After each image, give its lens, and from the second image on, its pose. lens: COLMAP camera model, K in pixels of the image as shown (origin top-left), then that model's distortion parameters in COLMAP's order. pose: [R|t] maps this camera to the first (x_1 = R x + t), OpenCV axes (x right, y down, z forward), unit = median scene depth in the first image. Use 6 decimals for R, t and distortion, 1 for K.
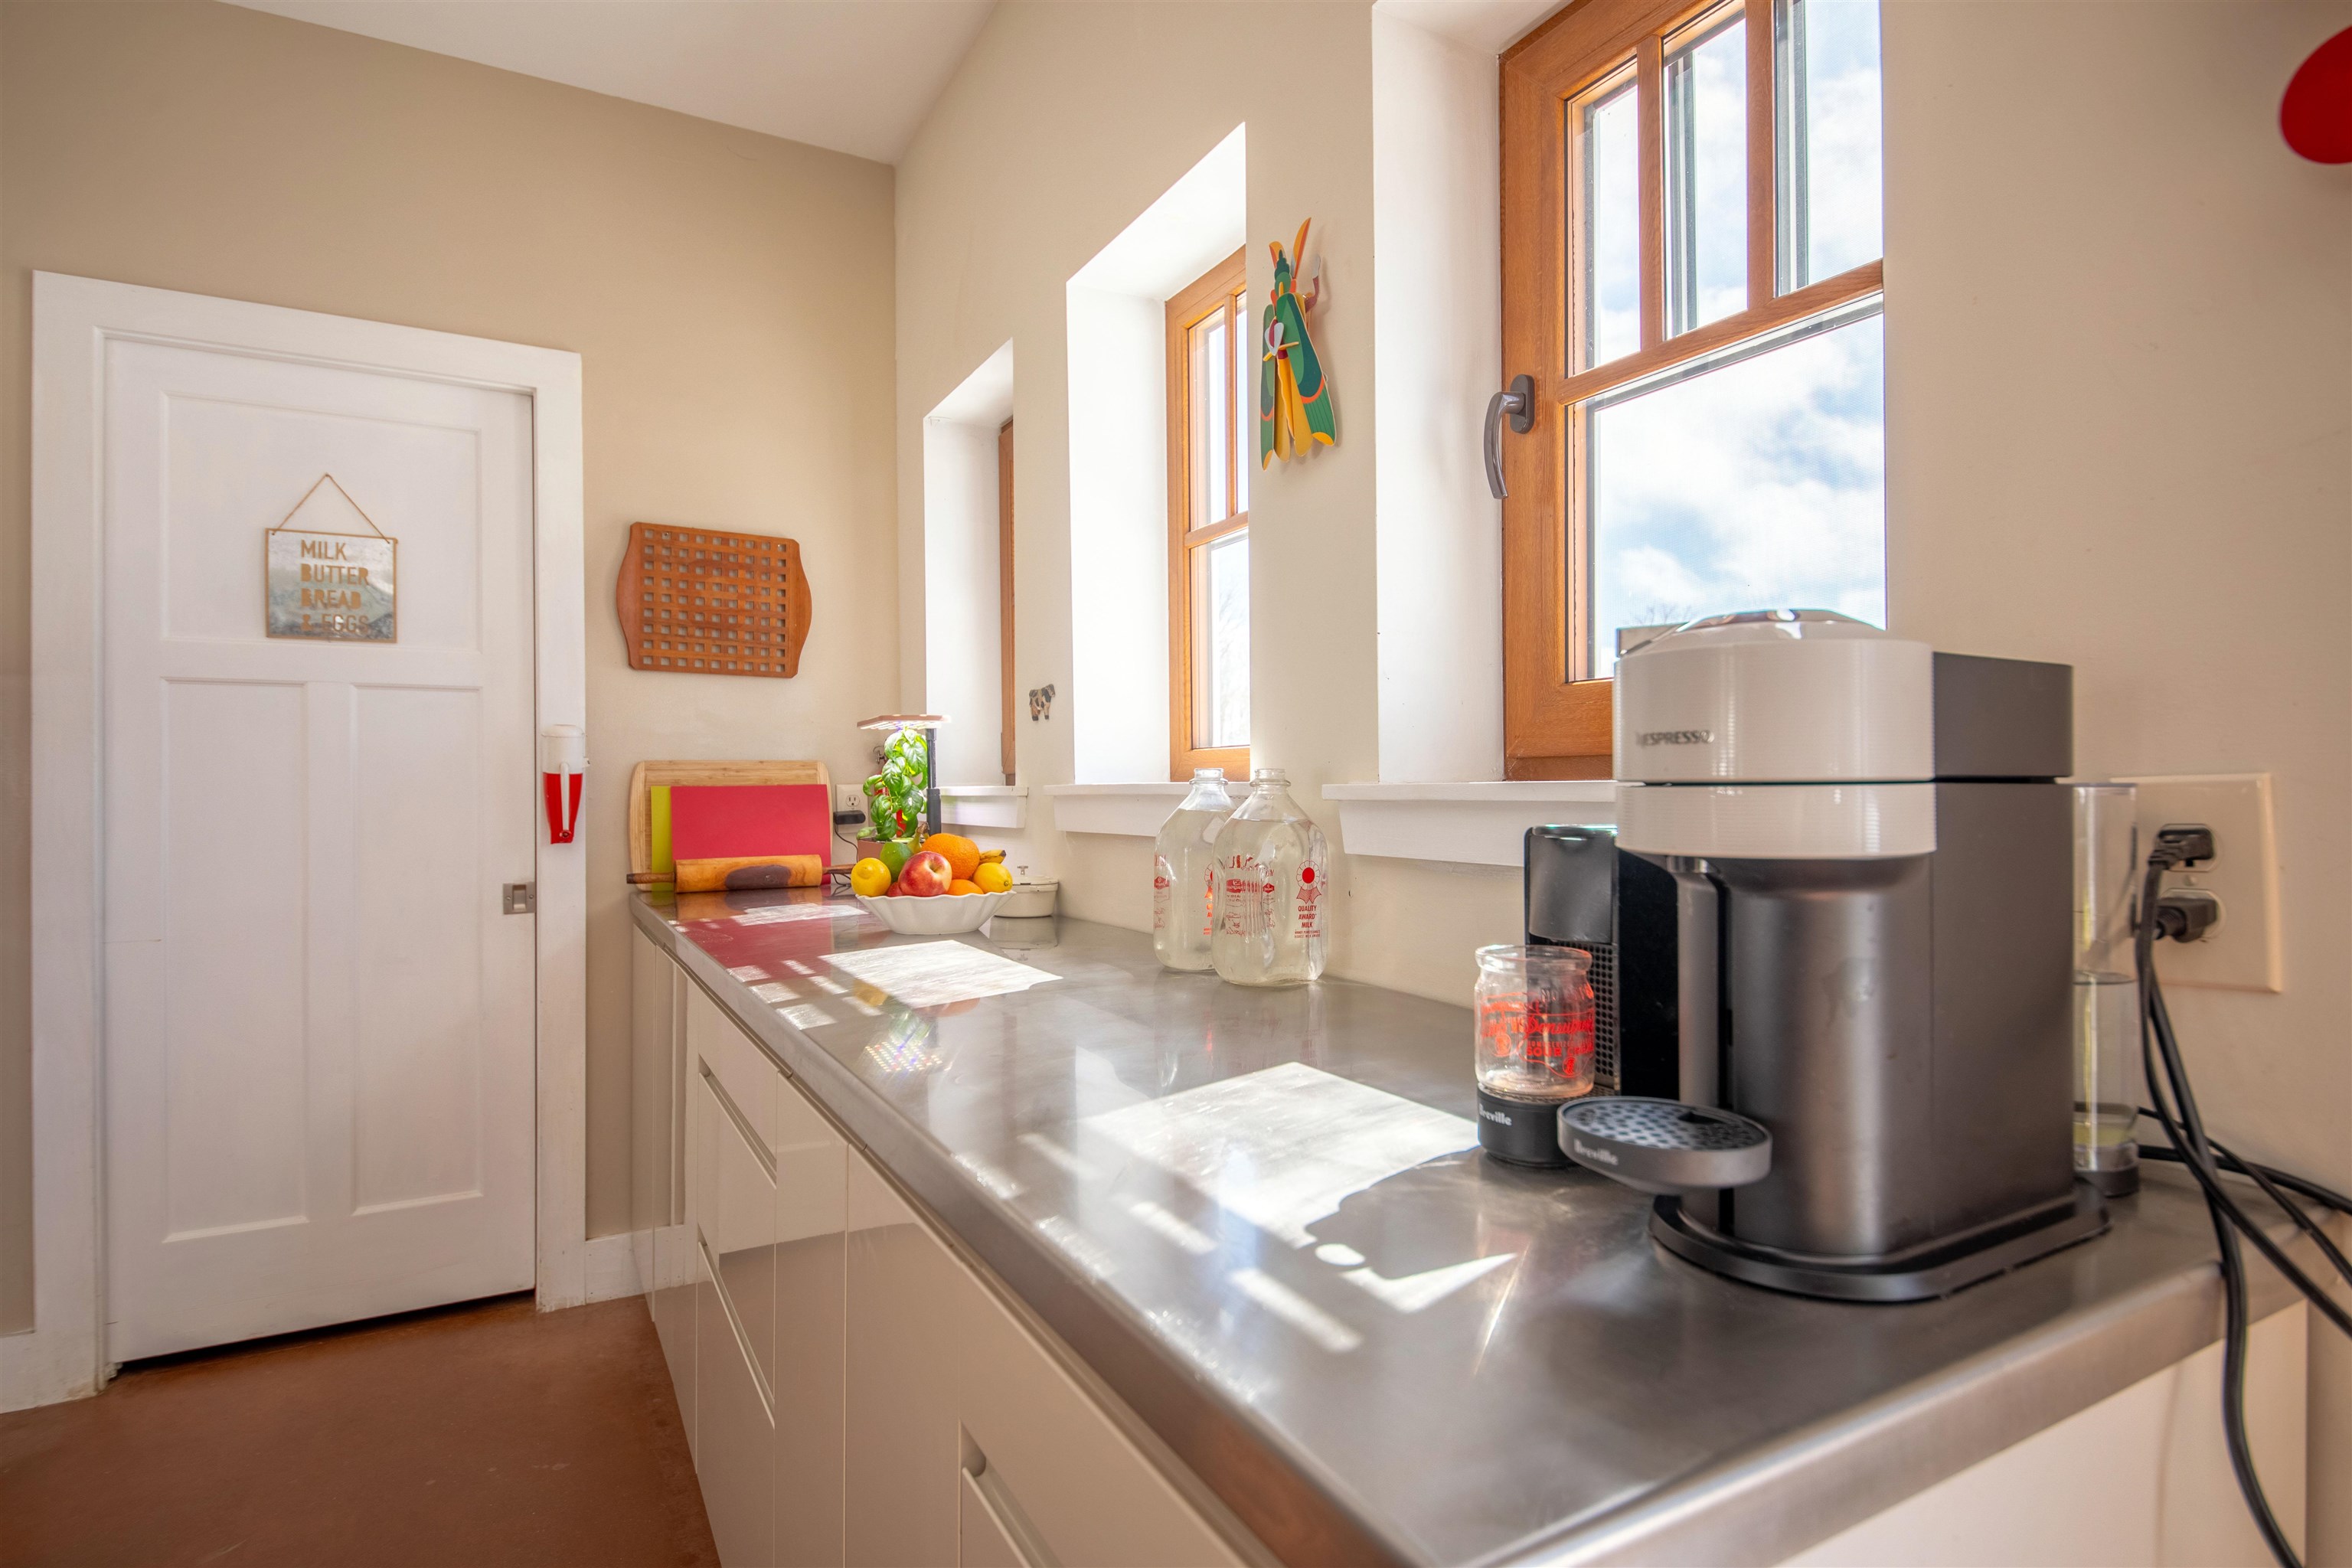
lens RADIAL K [[1199.9, 0, 1178.4], [0, 1199.9, 774.6], [0, 0, 1]] dist [0.002072, 0.000212]
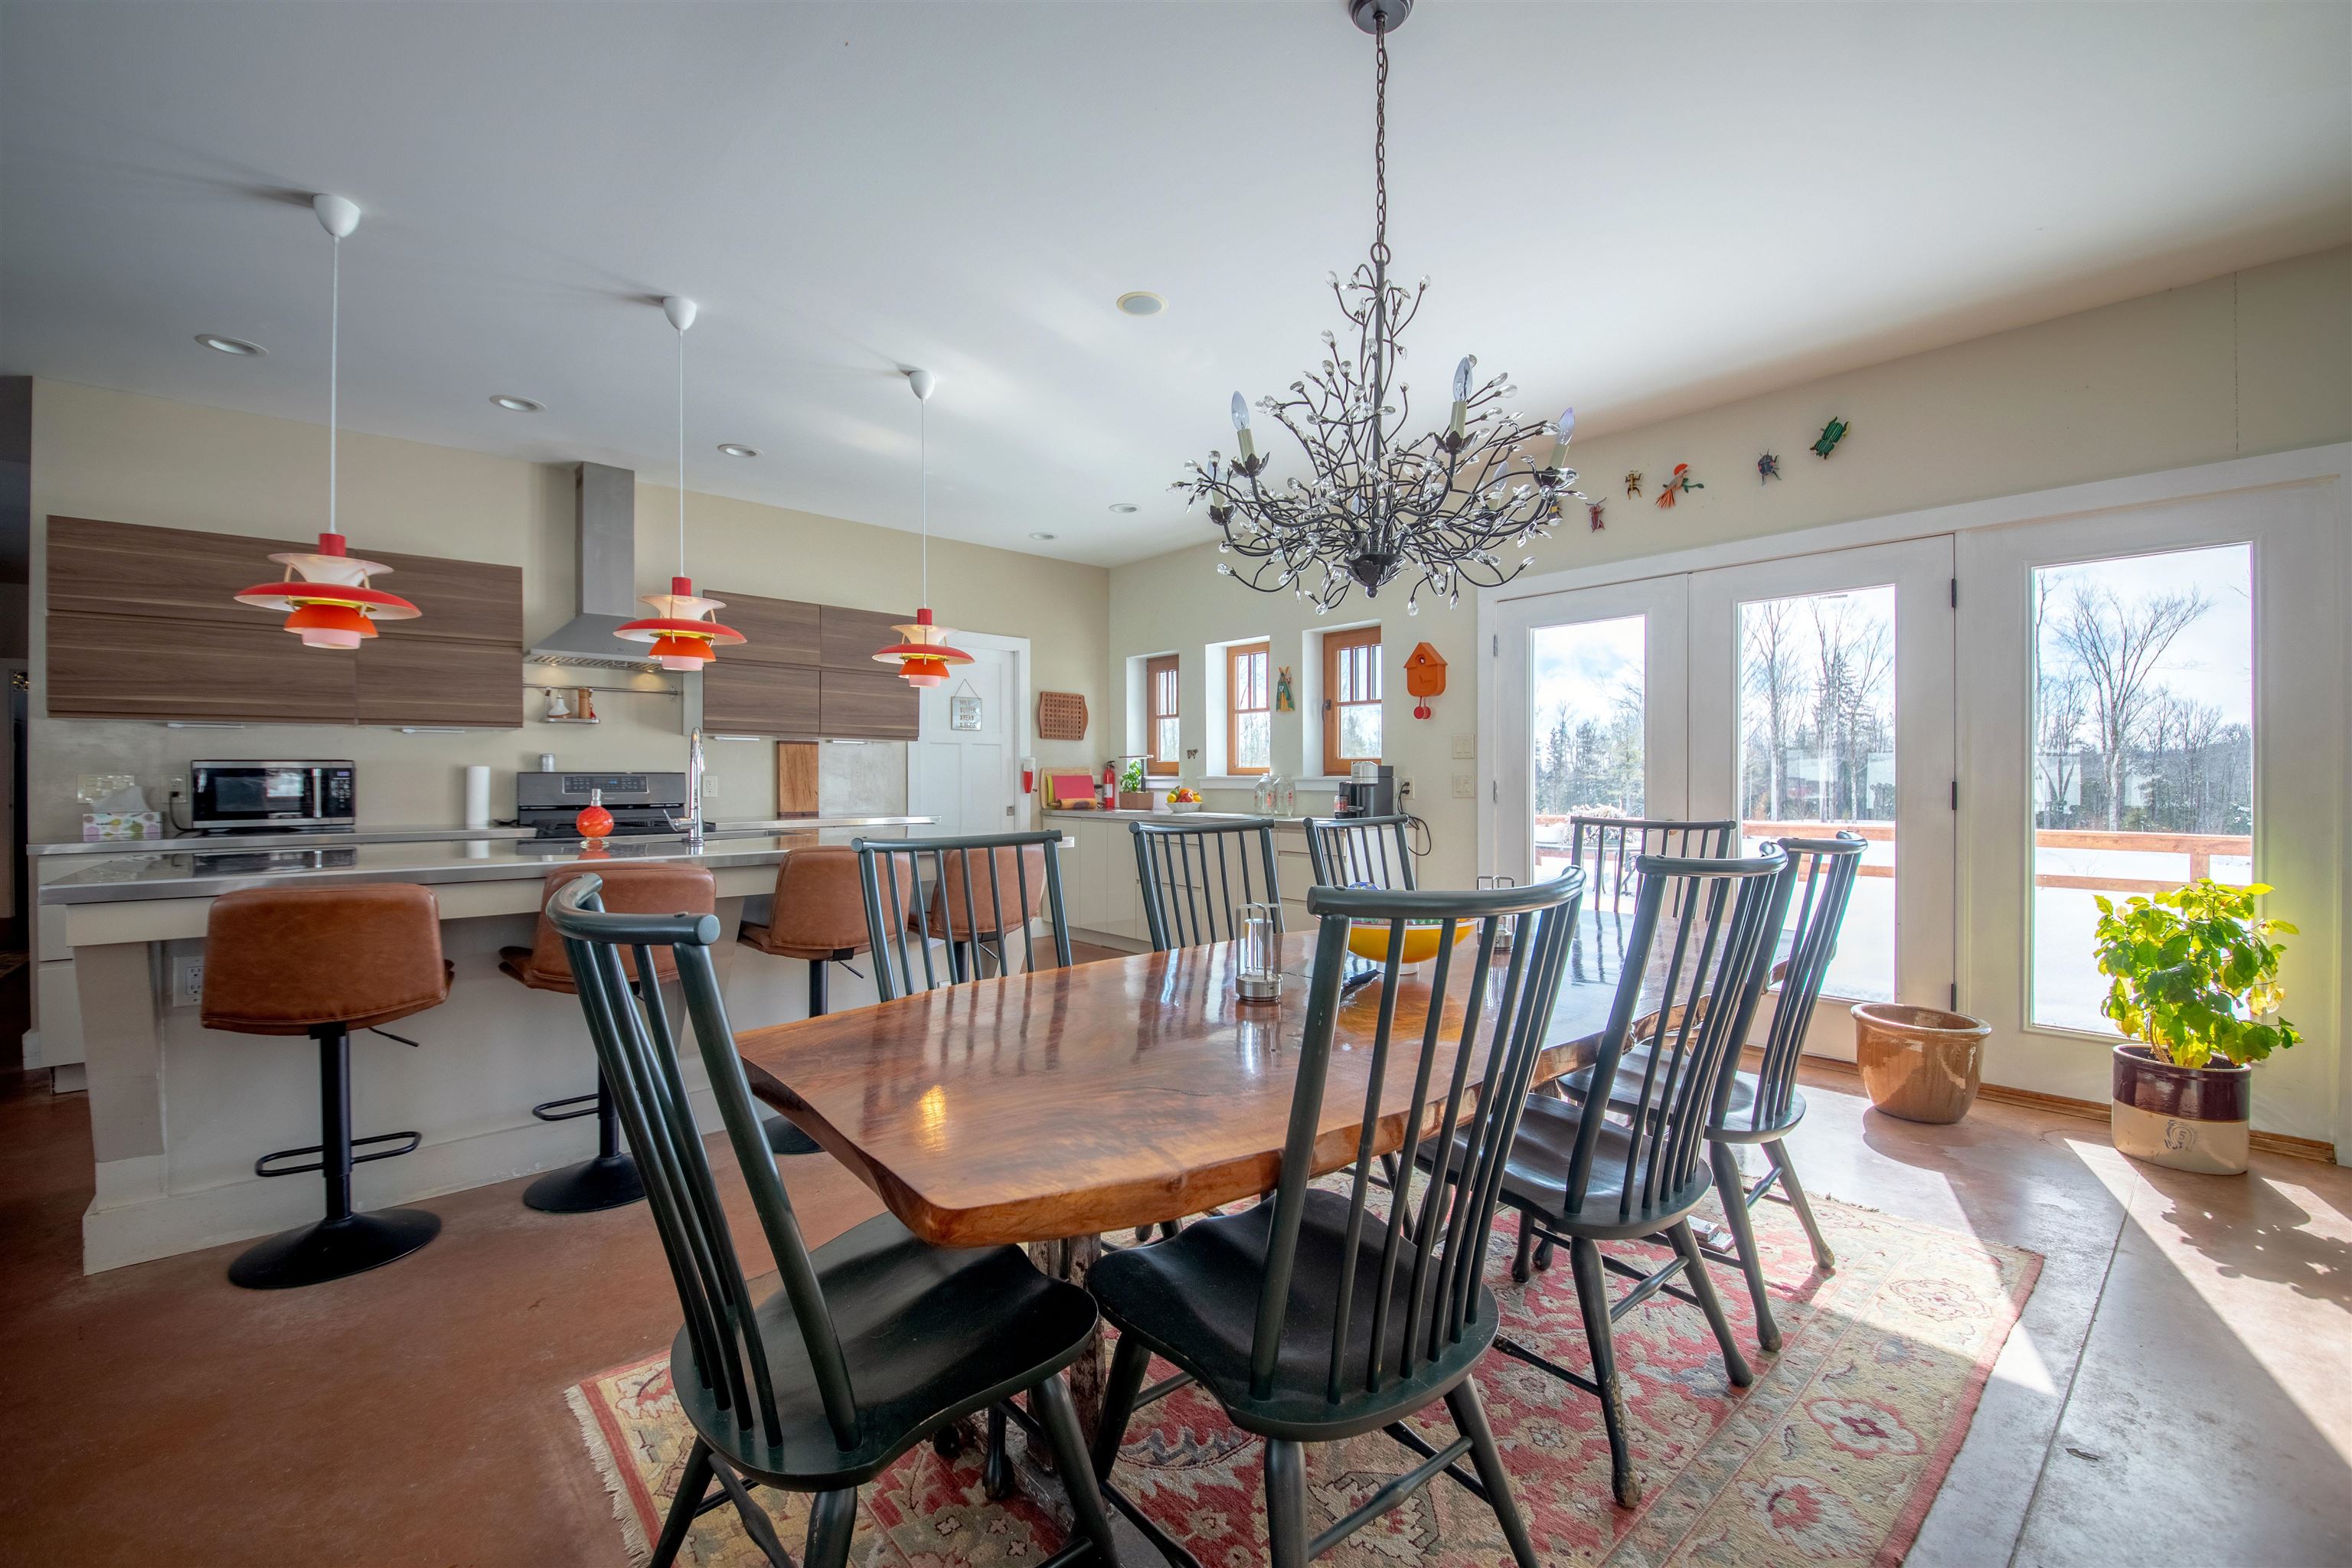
lens RADIAL K [[961.9, 0, 1173.7], [0, 961.9, 776.8], [0, 0, 1]] dist [-0.002534, -0.000206]
pose [[0.975391, 0.004652, 0.220435, -1.222611], [-0.006995, 0.999927, 0.009853, -0.027155], [-0.220373, -0.011153, 0.975352, -2.791730]]
